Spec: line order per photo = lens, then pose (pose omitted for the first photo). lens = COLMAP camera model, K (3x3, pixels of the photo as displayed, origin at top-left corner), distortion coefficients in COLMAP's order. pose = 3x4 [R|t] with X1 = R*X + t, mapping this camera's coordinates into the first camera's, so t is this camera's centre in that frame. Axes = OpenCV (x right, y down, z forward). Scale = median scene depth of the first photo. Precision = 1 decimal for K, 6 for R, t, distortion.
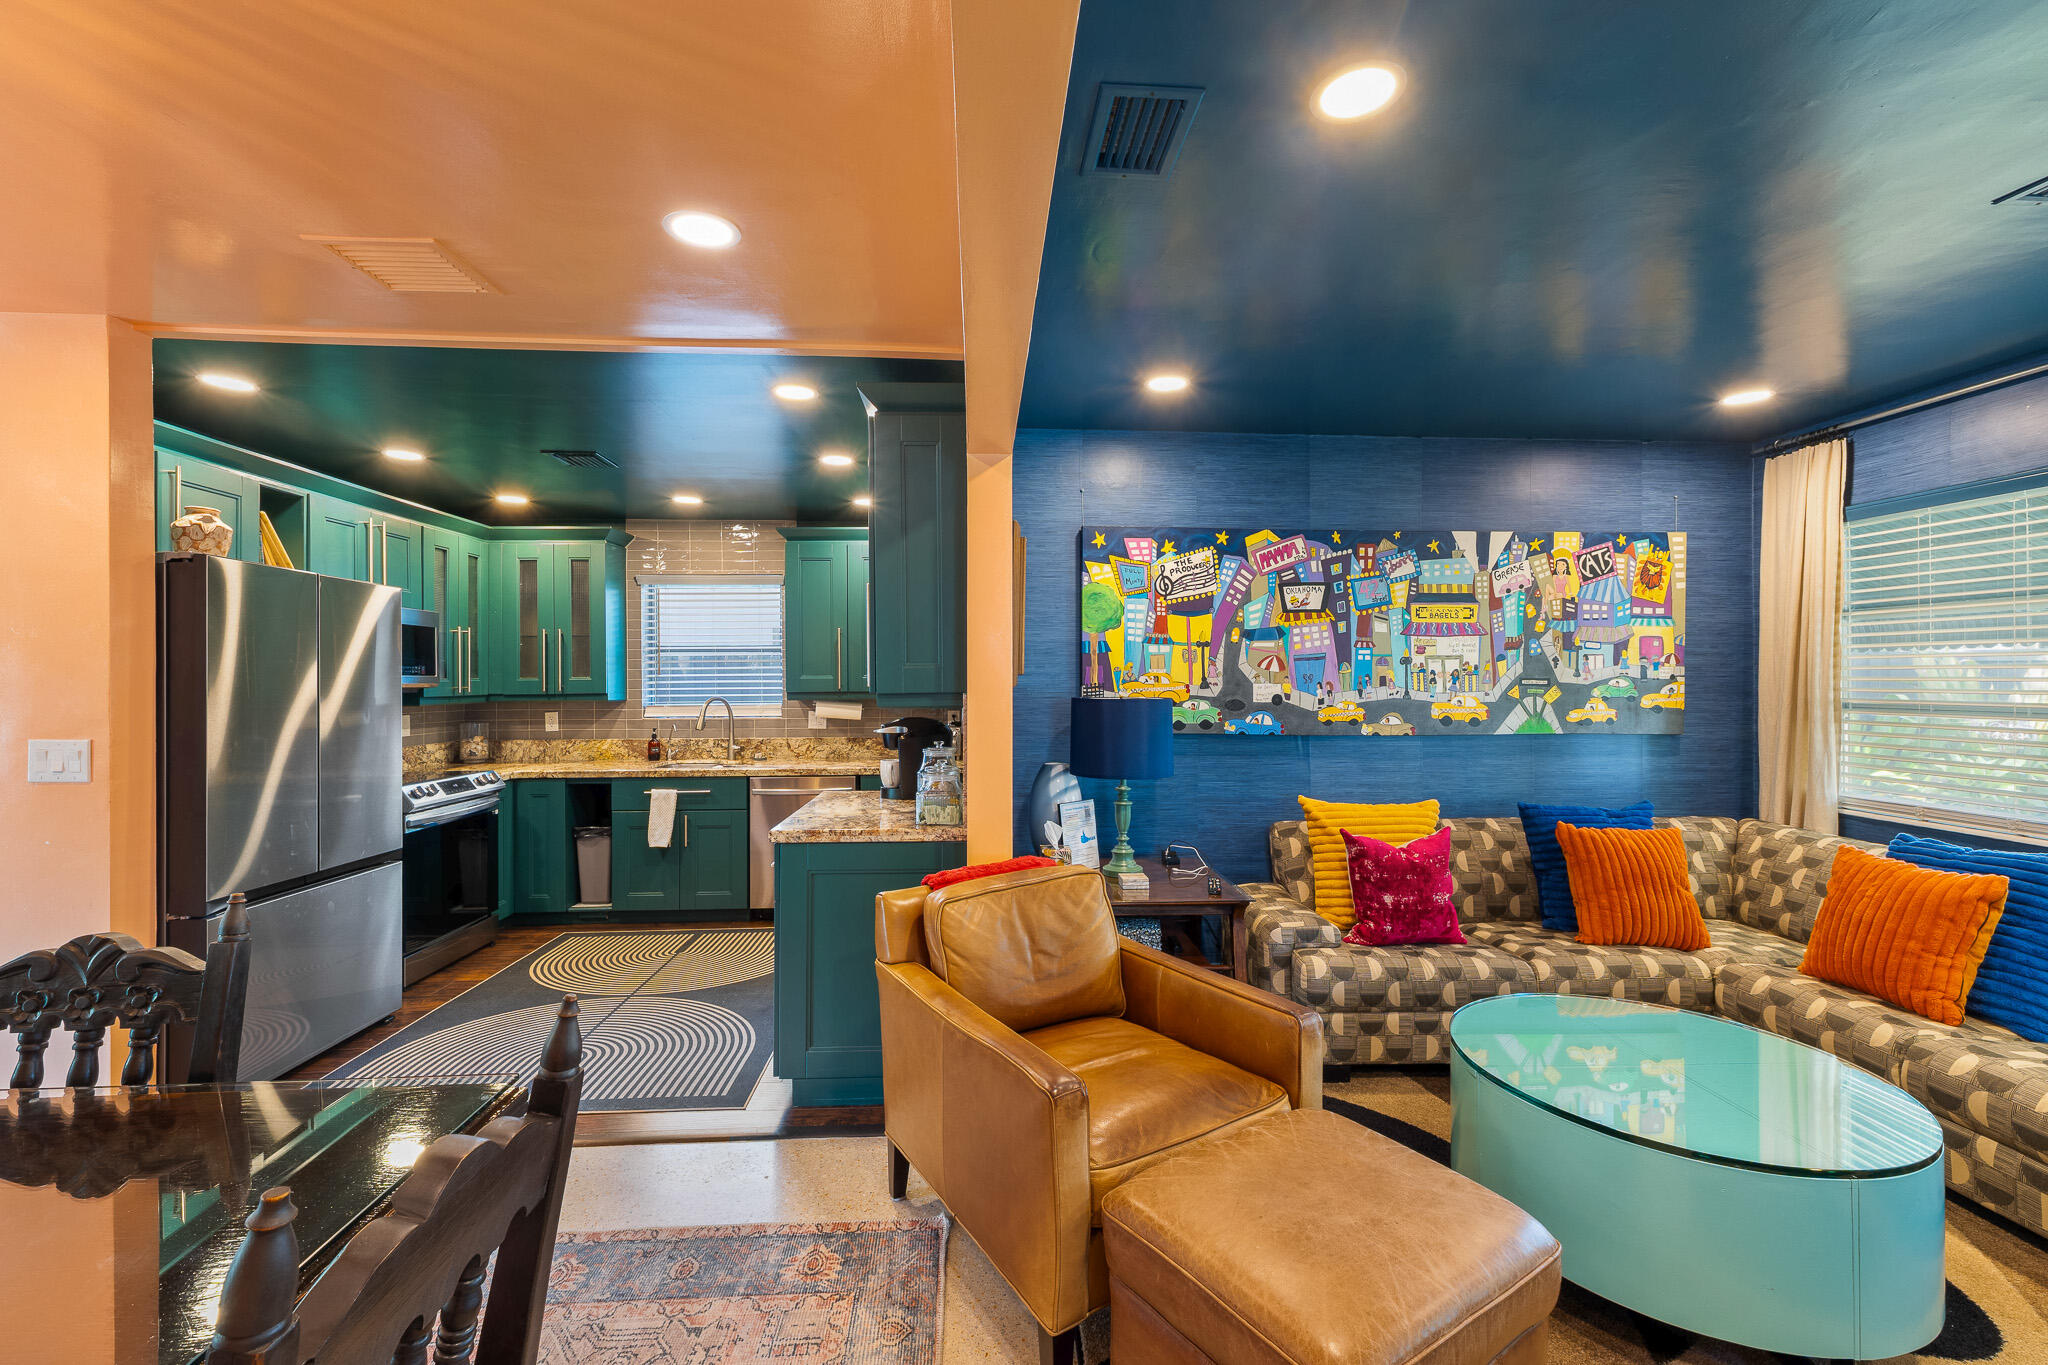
lens RADIAL K [[869.3, 0, 1022.6], [0, 869.3, 674.2], [0, 0, 1]] dist [0.007537, -0.000082]
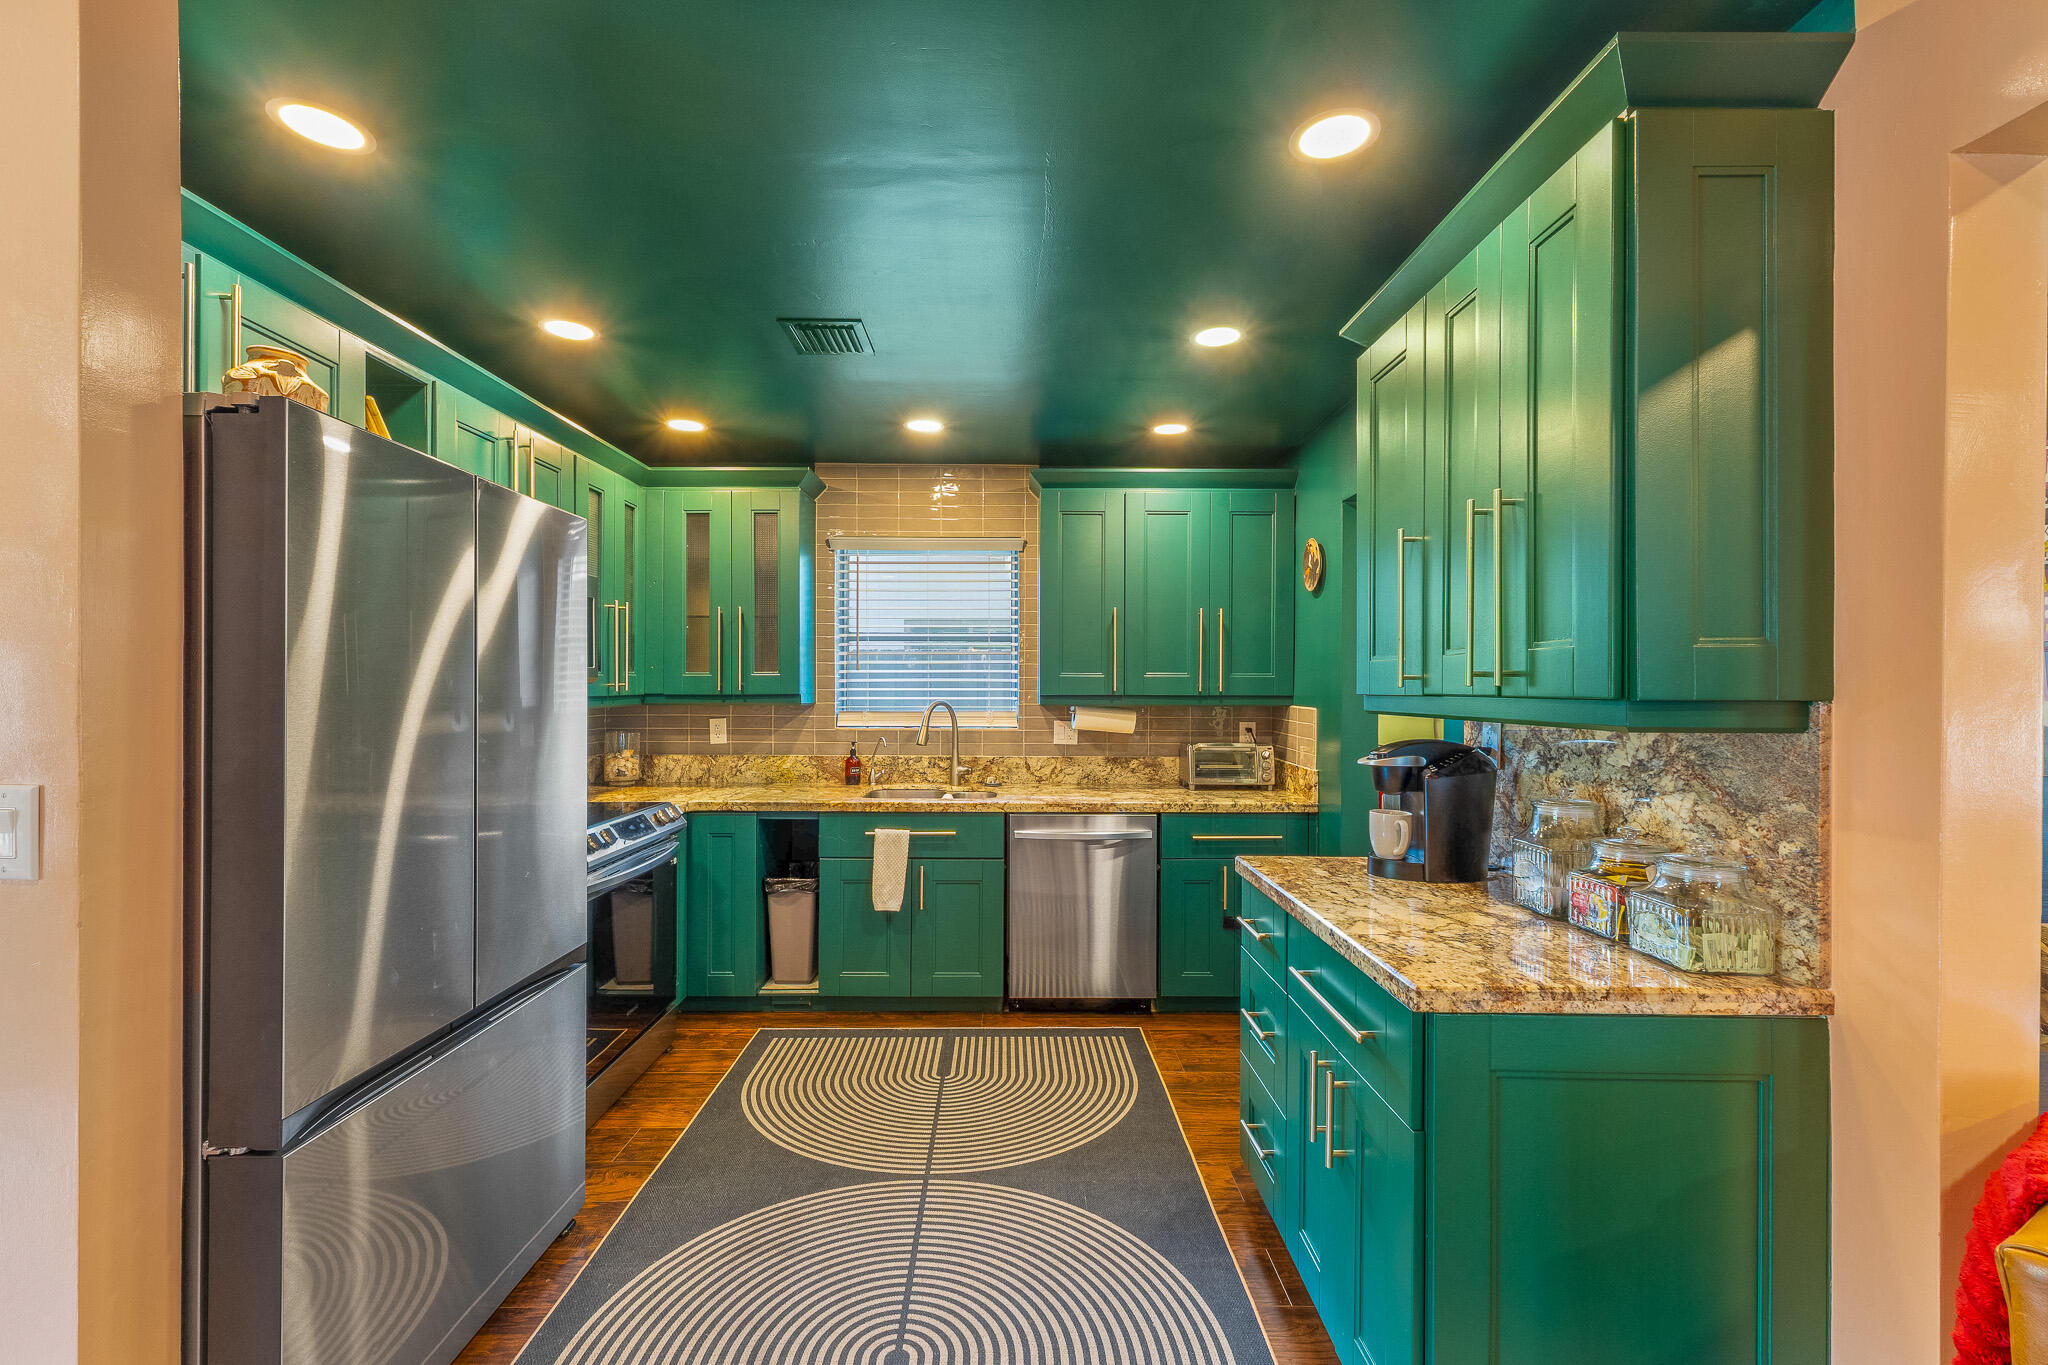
lens RADIAL K [[871.0, 0, 1024.0], [0, 871.0, 682.5], [0, 0, 1]] dist [0.009497, 0.000226]
pose [[0.998885, 0.007722, -0.046570, -0.350824], [-0.007534, 0.999963, 0.004222, 0.010017], [0.046600, -0.003867, 0.998906, 0.373836]]
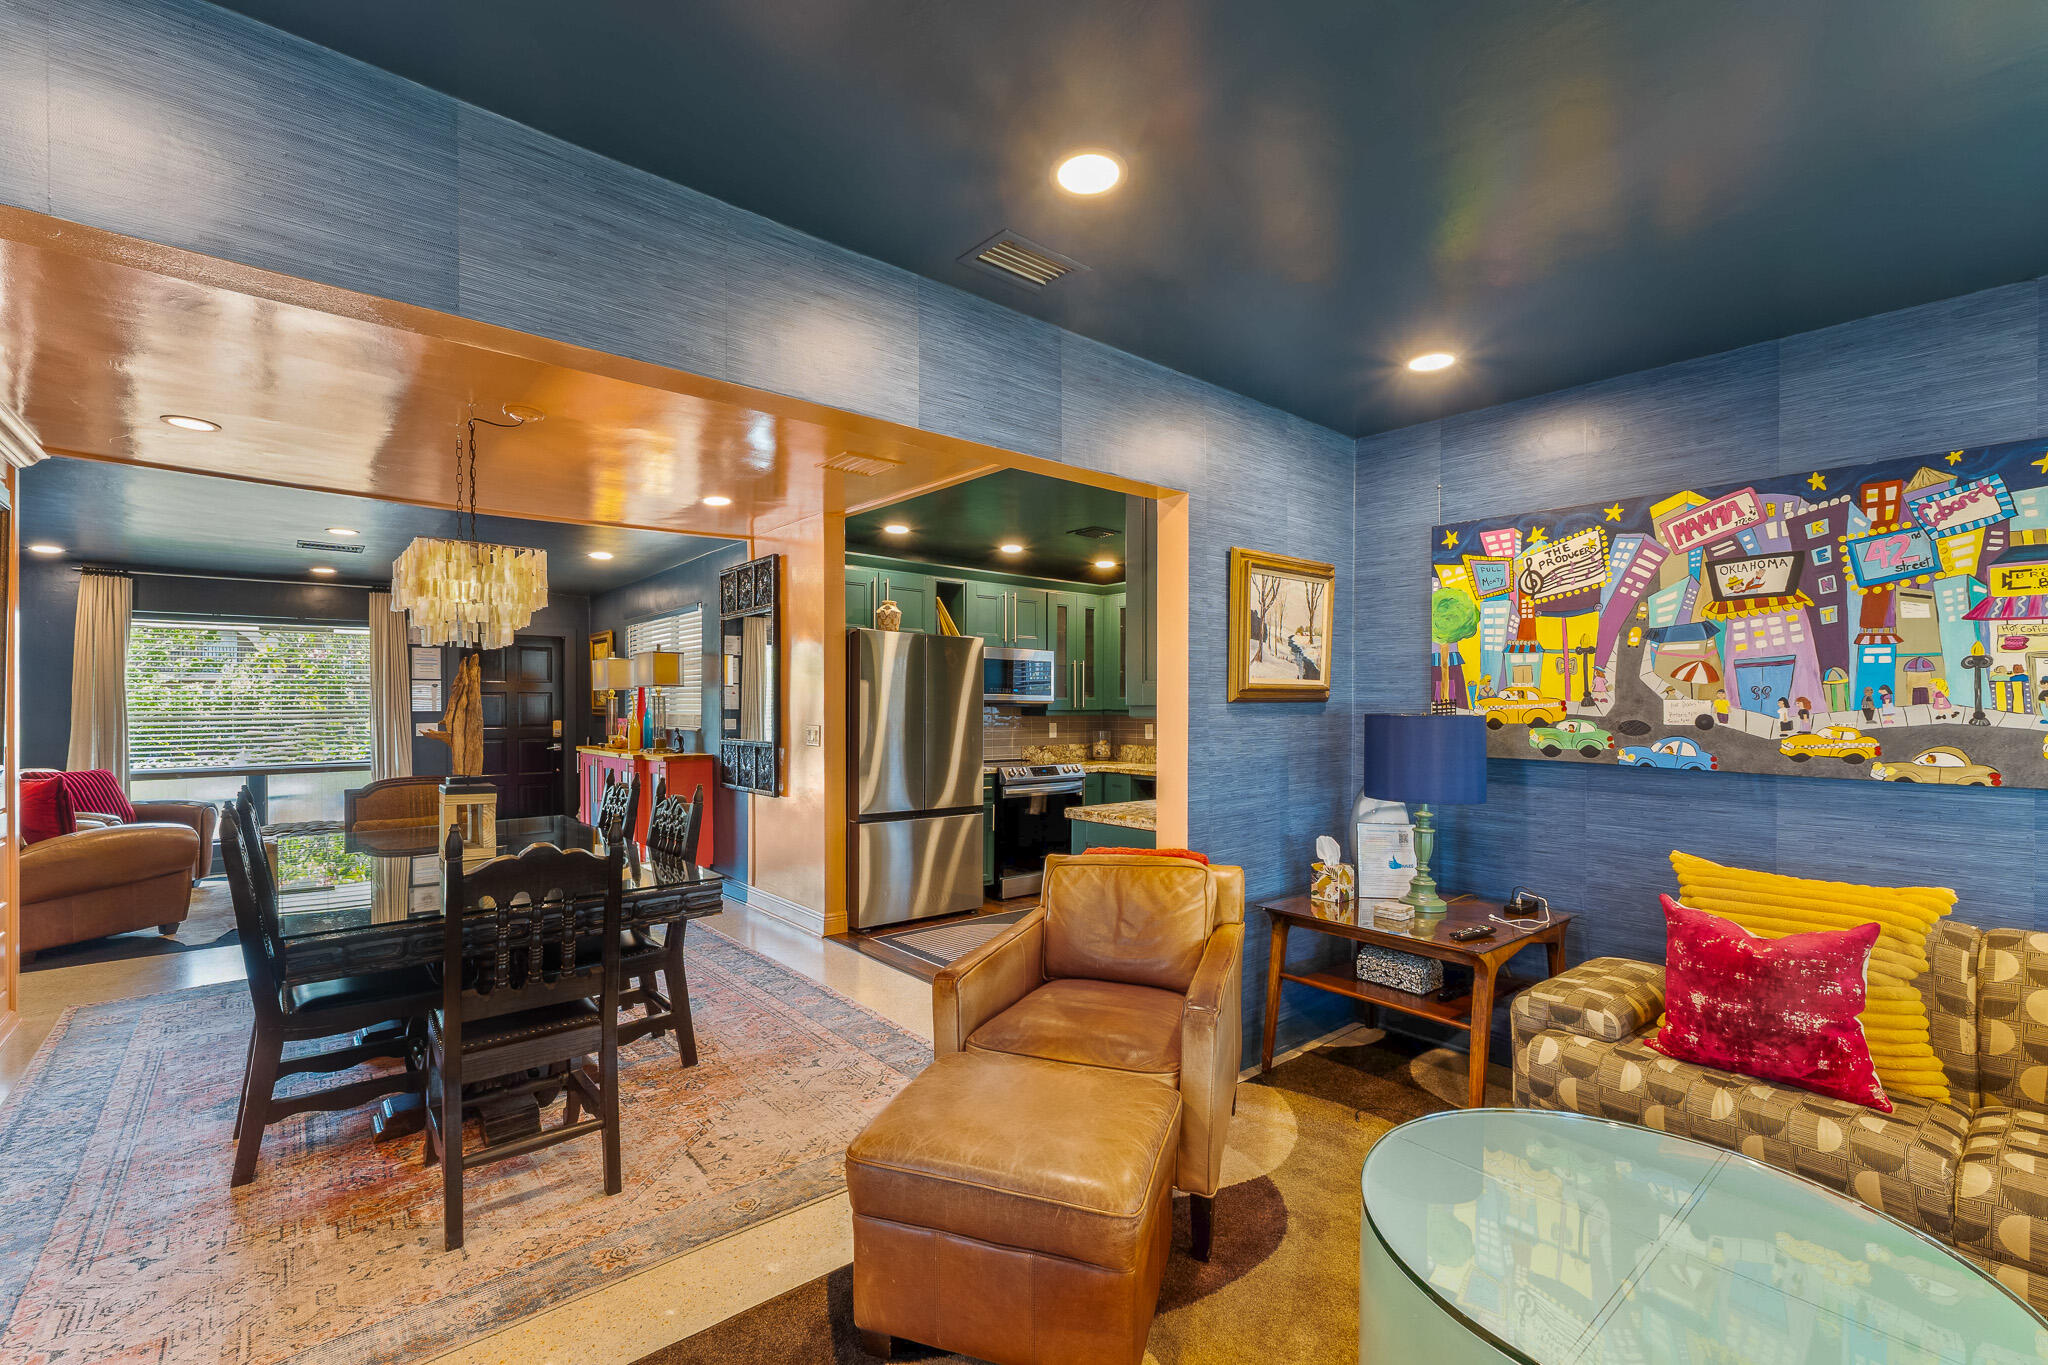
lens RADIAL K [[872.3, 0, 1023.6], [0, 872.3, 712.9], [0, 0, 1]] dist [0.005620, 0.000217]
pose [[0.605755, 0.011570, -0.795567, 0.530108], [0.000056, 0.999894, 0.014584, 0.010891], [0.795651, -0.008879, 0.605690, 0.103727]]
